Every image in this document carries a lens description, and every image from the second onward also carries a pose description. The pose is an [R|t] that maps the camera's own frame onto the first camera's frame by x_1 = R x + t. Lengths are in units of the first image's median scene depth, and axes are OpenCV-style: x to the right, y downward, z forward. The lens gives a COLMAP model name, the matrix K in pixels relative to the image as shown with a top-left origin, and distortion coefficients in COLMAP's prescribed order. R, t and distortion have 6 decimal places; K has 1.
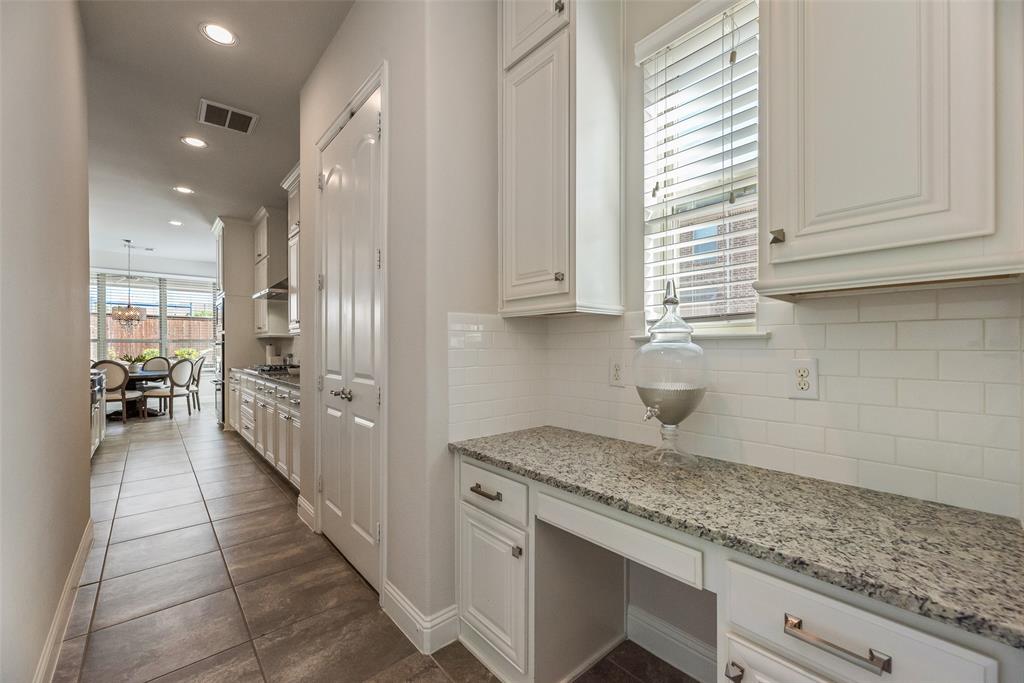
lens RADIAL K [[415.9, 0, 512.8], [0, 415.9, 348.5], [0, 0, 1]] dist [0.003069, -0.000250]
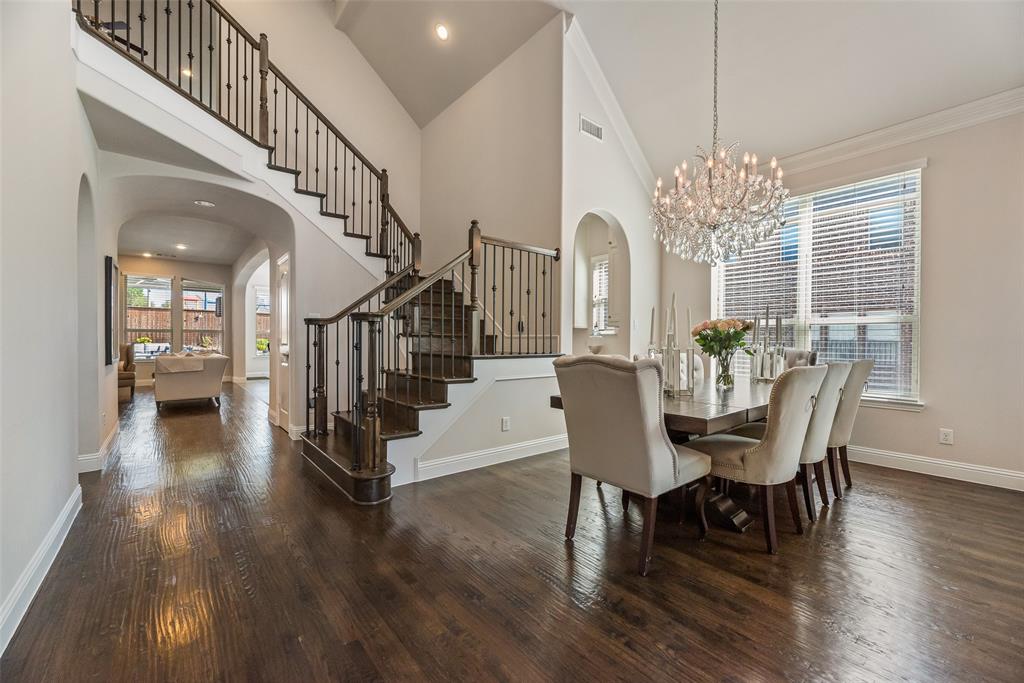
lens RADIAL K [[415.9, 0, 511.7], [0, 415.9, 341.3], [0, 0, 1]] dist [0.003069, -0.000250]
pose [[0.999571, 0.003712, -0.029063, -0.327952], [-0.003659, 0.999991, 0.001910, 0.034677], [0.029070, -0.001803, 0.999576, -2.887709]]
